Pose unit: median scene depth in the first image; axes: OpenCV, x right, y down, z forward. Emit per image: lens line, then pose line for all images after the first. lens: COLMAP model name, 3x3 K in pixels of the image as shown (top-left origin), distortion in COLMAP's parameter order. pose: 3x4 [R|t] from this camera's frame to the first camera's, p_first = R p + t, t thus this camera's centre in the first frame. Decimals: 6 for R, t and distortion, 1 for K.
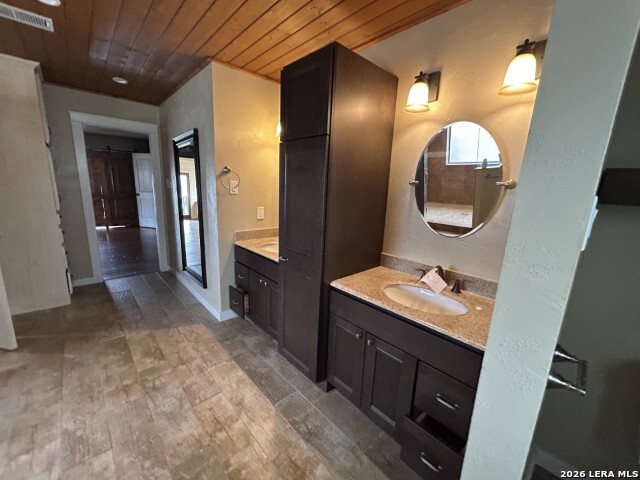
lens RADIAL K [[257.8, 0, 318.1], [0, 257.8, 240.9], [0, 0, 1]] dist [0.001396, 0.000330]
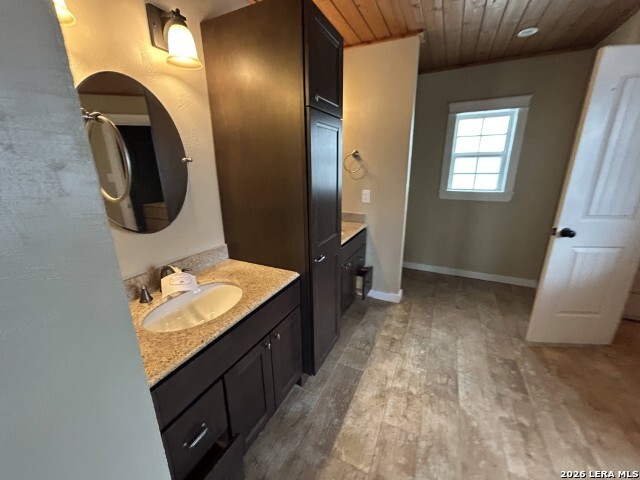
lens RADIAL K [[257.8, 0, 318.7], [0, 257.8, 239.3], [0, 0, 1]] dist [0.001396, 0.000330]
pose [[-0.364507, -0.287713, 0.885639, -0.928297], [0.189645, 0.908203, 0.373097, -0.323341], [-0.911685, 0.303954, -0.276483, 1.329718]]
